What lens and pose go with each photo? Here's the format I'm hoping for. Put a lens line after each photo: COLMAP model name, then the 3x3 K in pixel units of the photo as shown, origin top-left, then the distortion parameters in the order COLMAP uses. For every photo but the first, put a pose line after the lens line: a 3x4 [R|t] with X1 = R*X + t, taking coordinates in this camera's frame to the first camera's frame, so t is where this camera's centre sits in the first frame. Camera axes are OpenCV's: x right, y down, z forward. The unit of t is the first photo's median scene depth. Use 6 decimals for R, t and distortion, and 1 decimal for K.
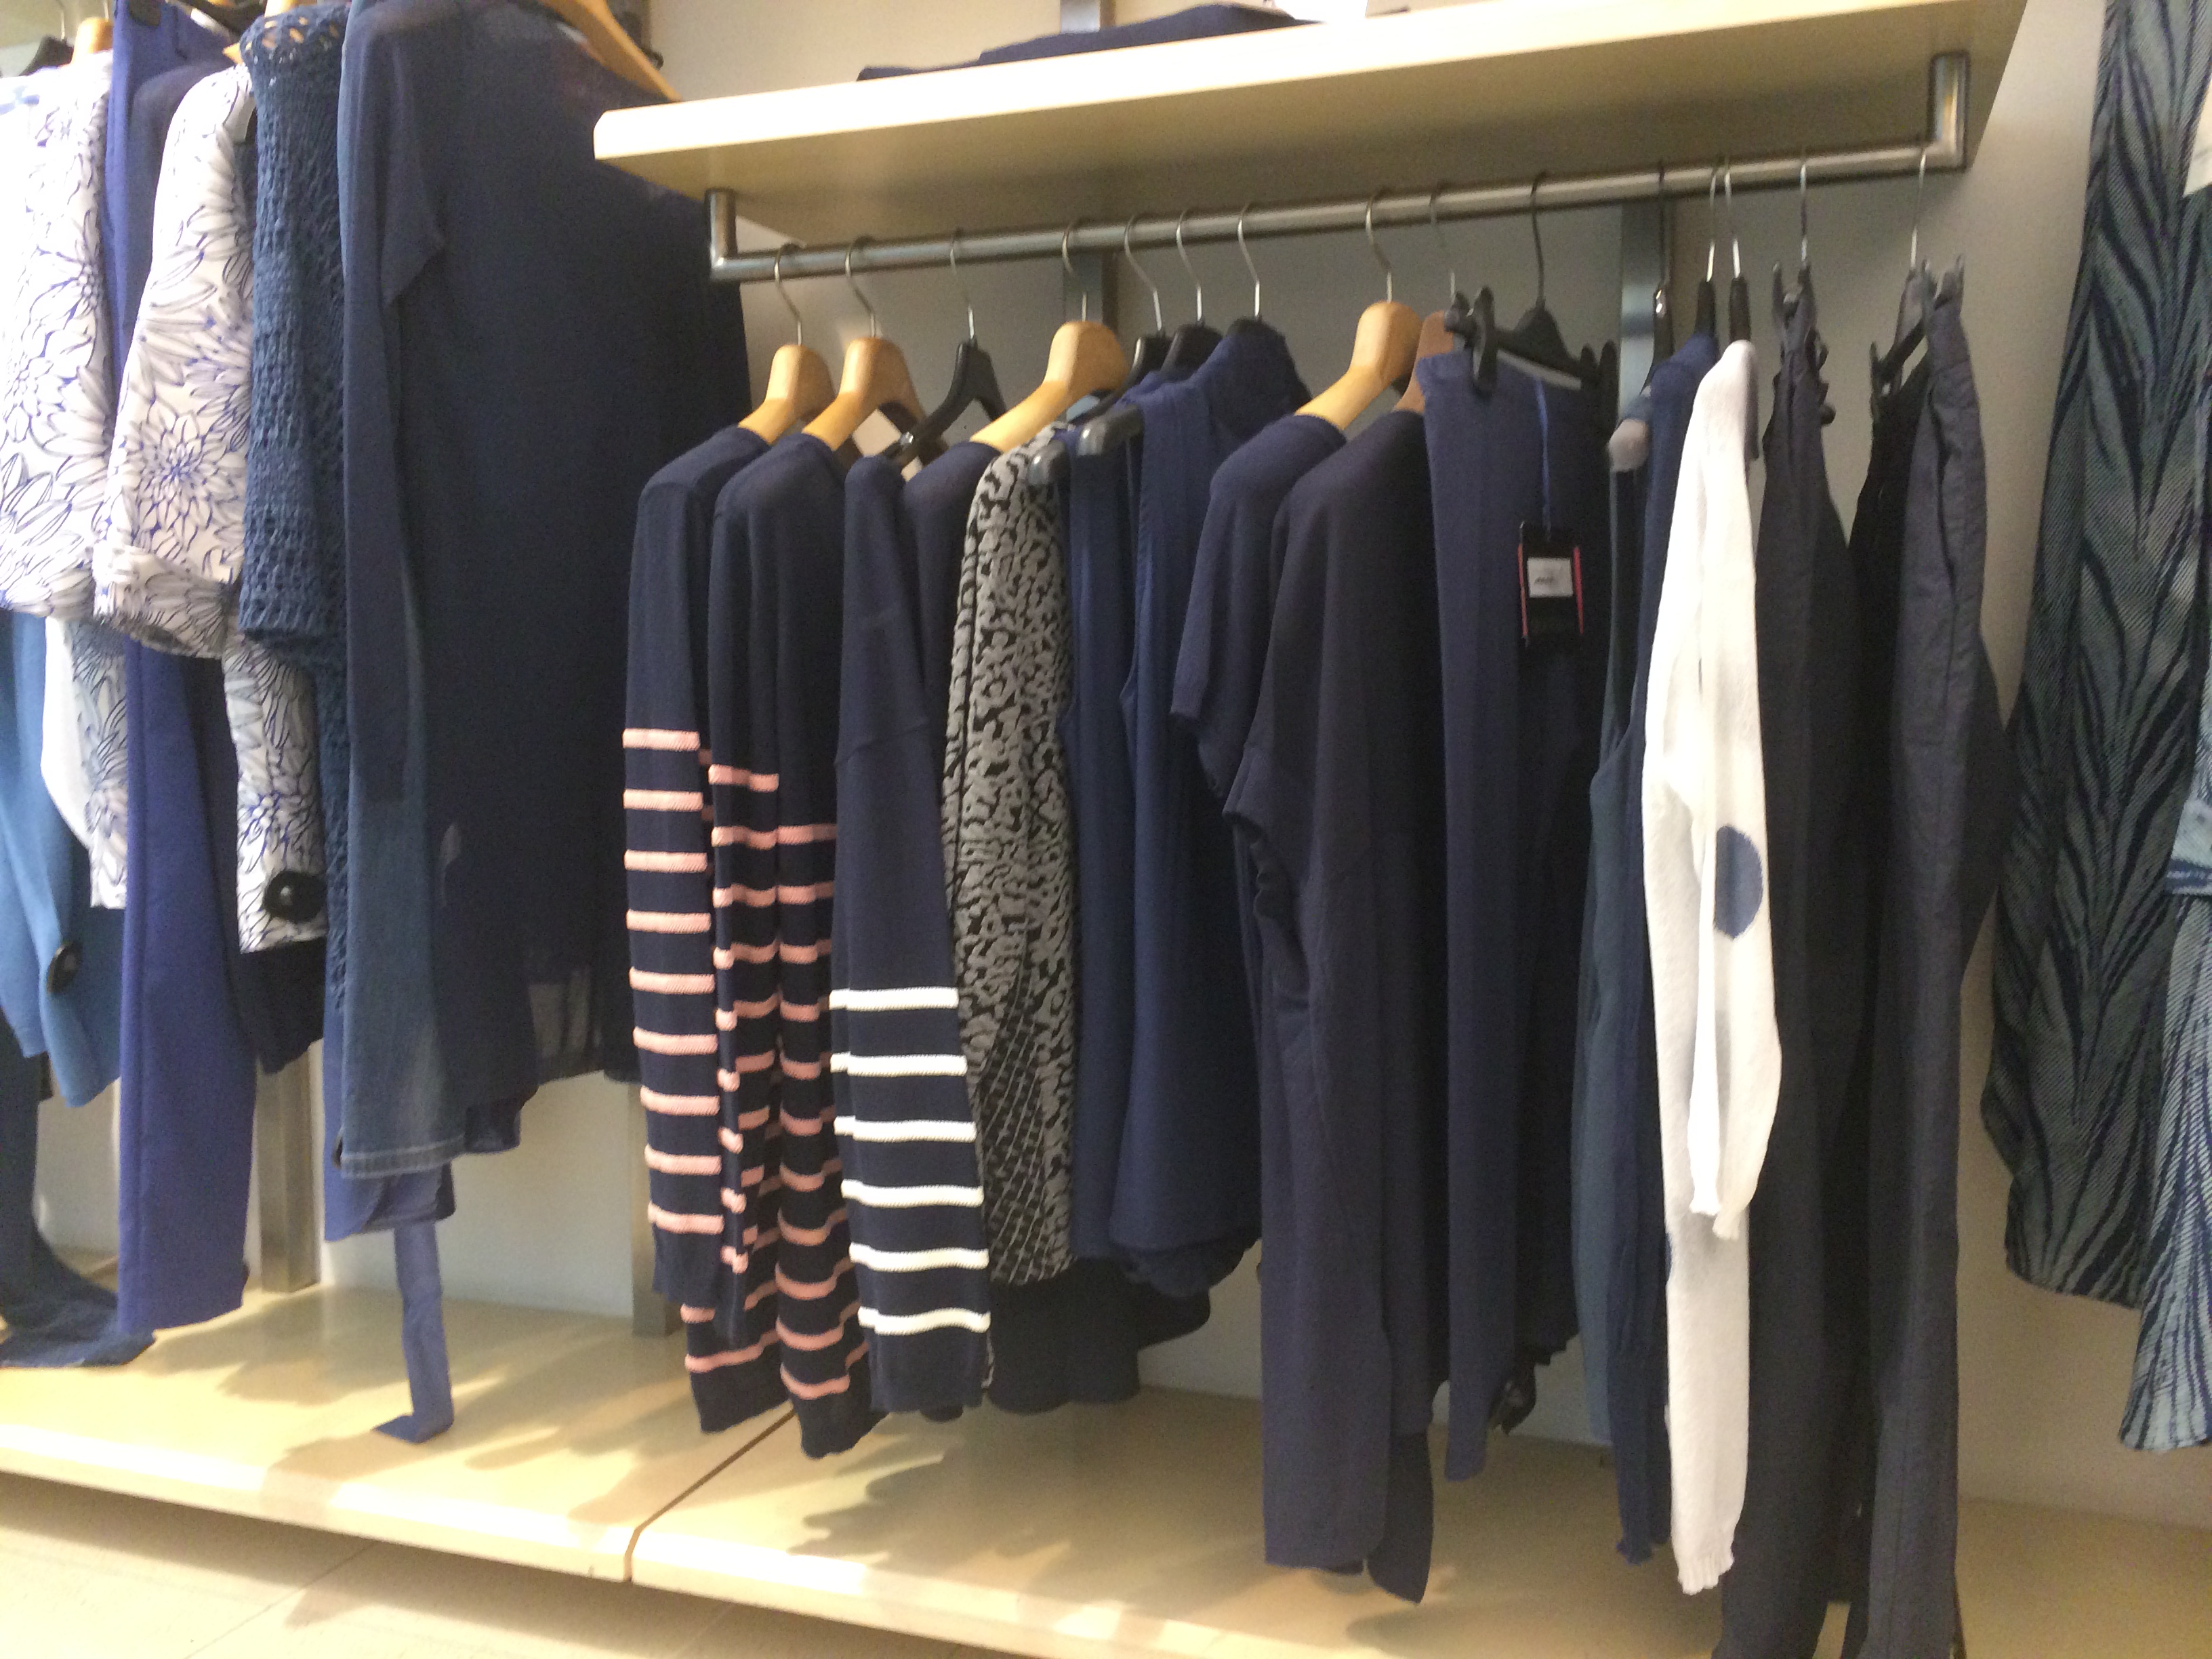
lens RADIAL K [[1878.4, 0, 1106.0], [0, 1878.4, 829.5], [0, 0, 1]] dist [0.080186, -0.077949]
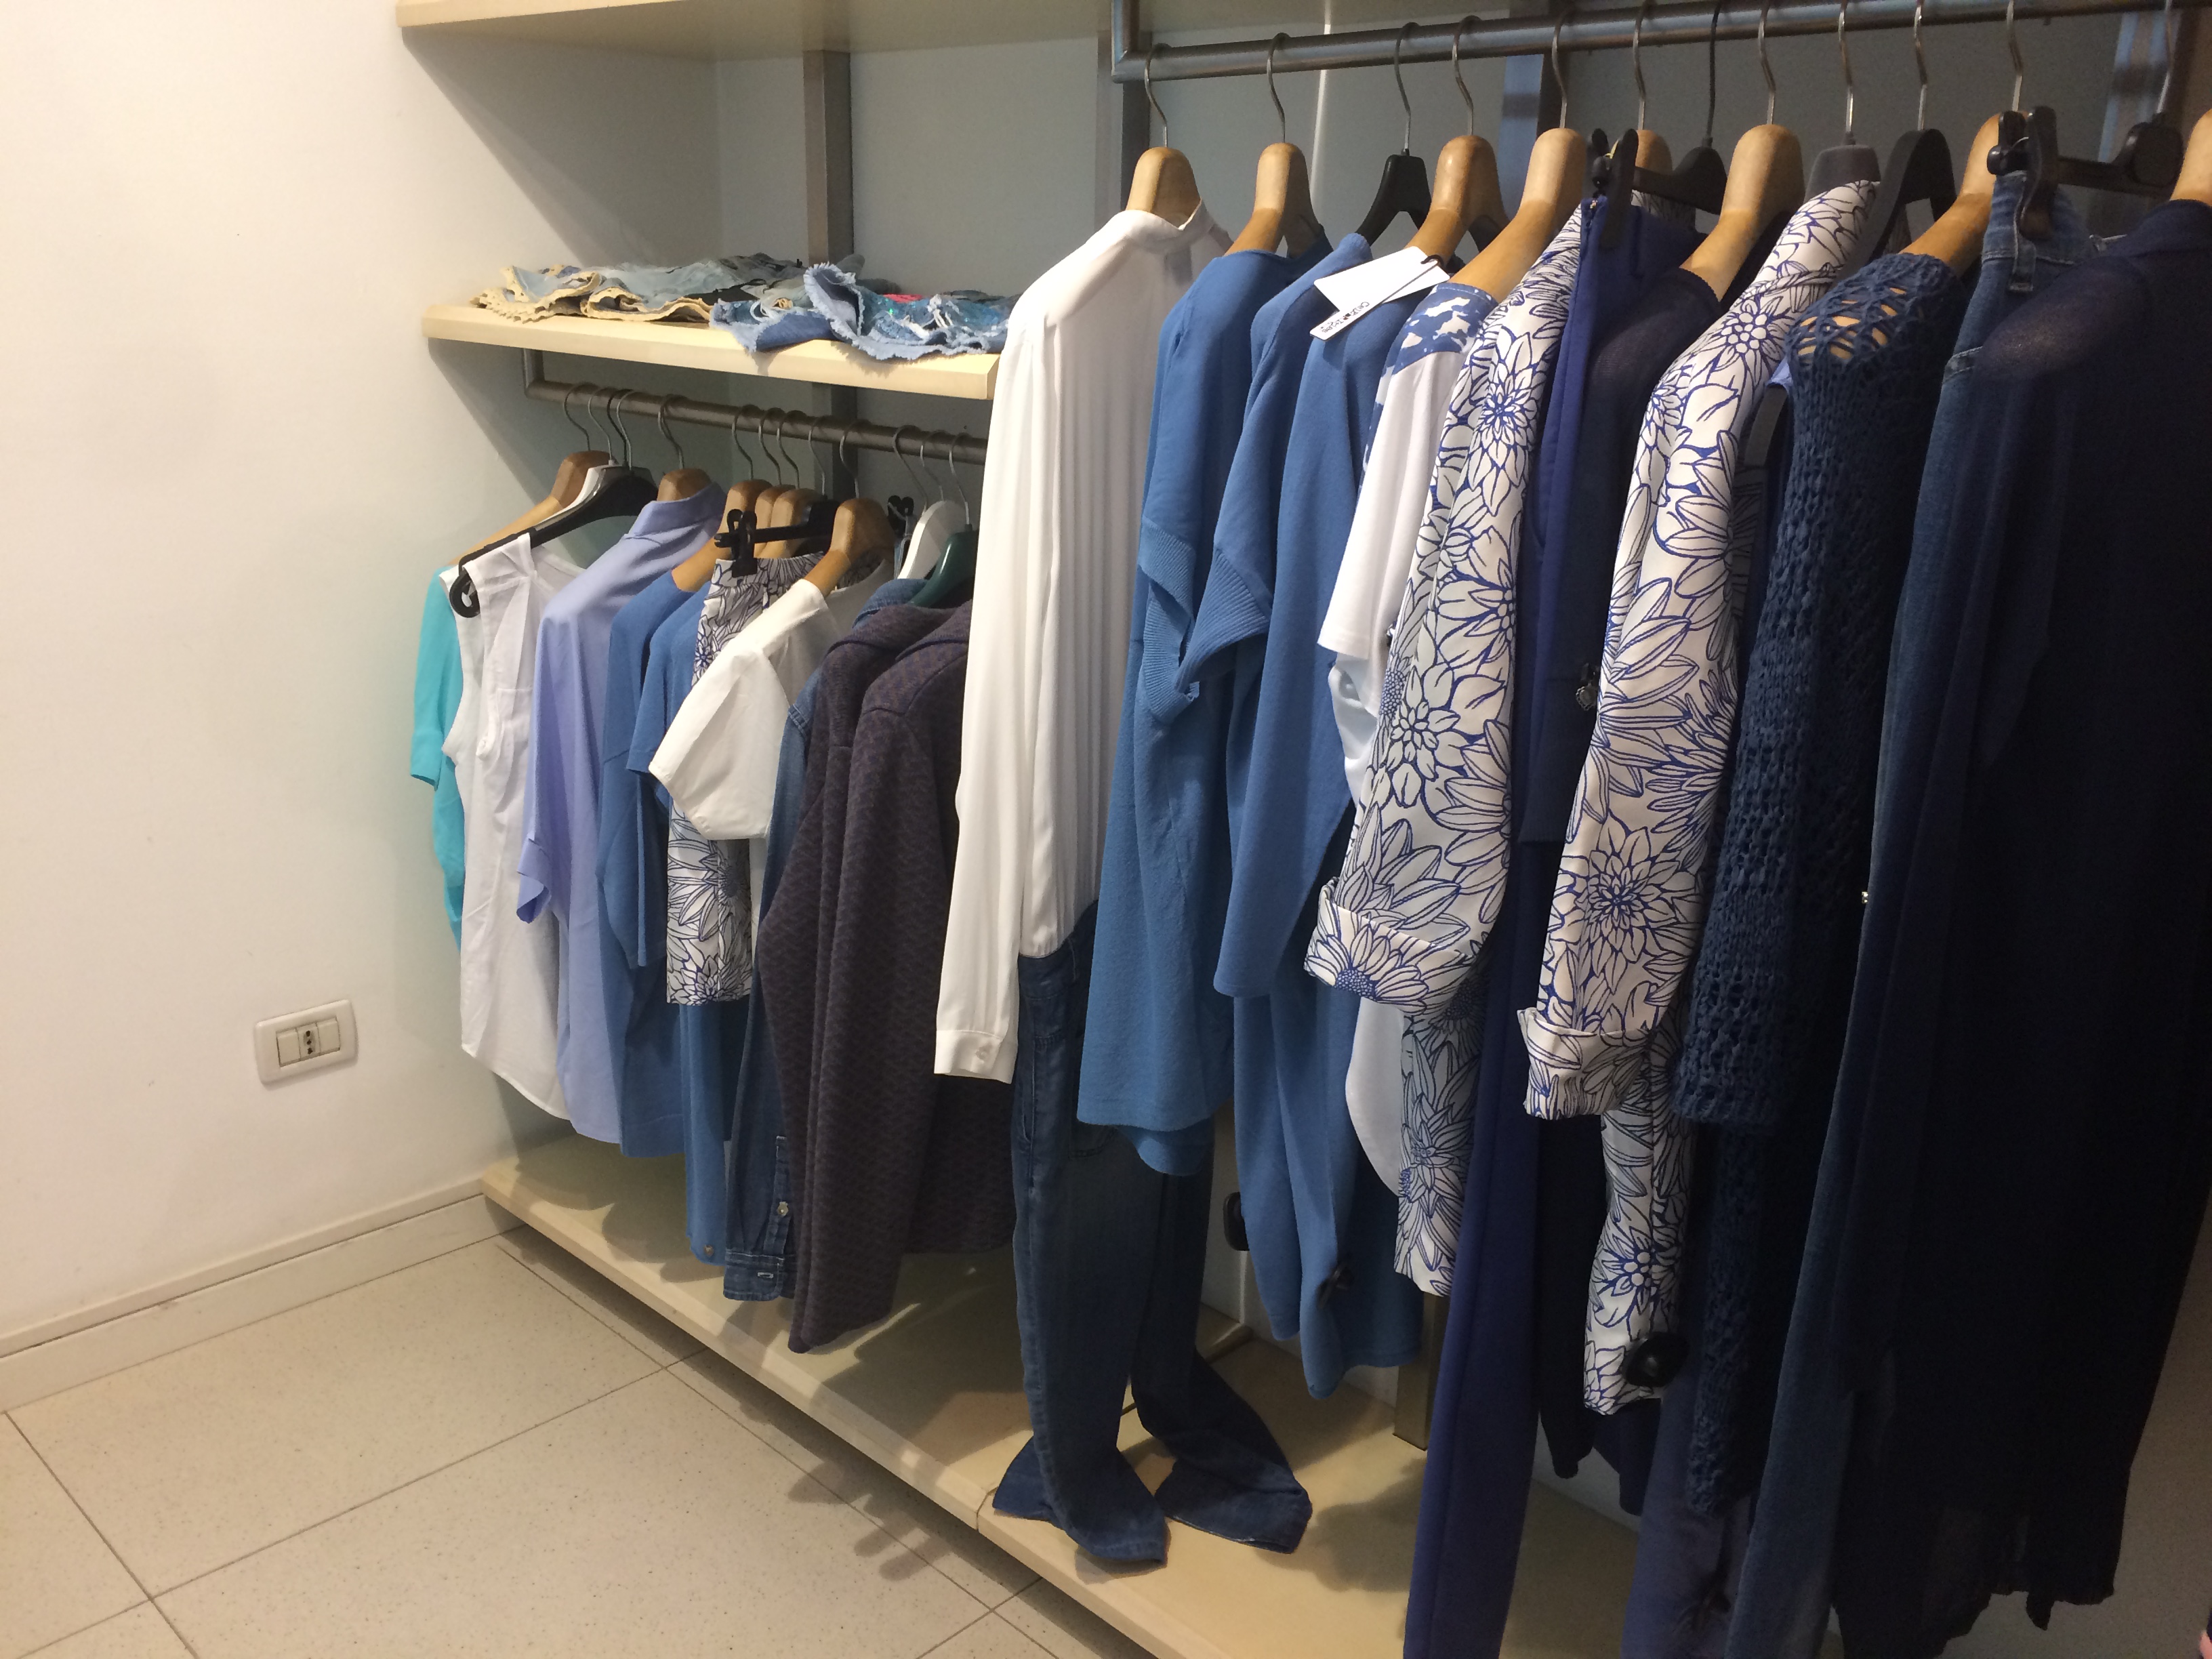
lens RADIAL K [[1878.4, 0, 1106.0], [0, 1878.4, 829.5], [0, 0, 1]] dist [0.080186, -0.077949]
pose [[0.913861, 0.143723, -0.379740, -0.384797], [-0.061907, 0.973642, 0.219518, -0.368698], [0.401281, -0.177100, 0.898671, 0.224910]]
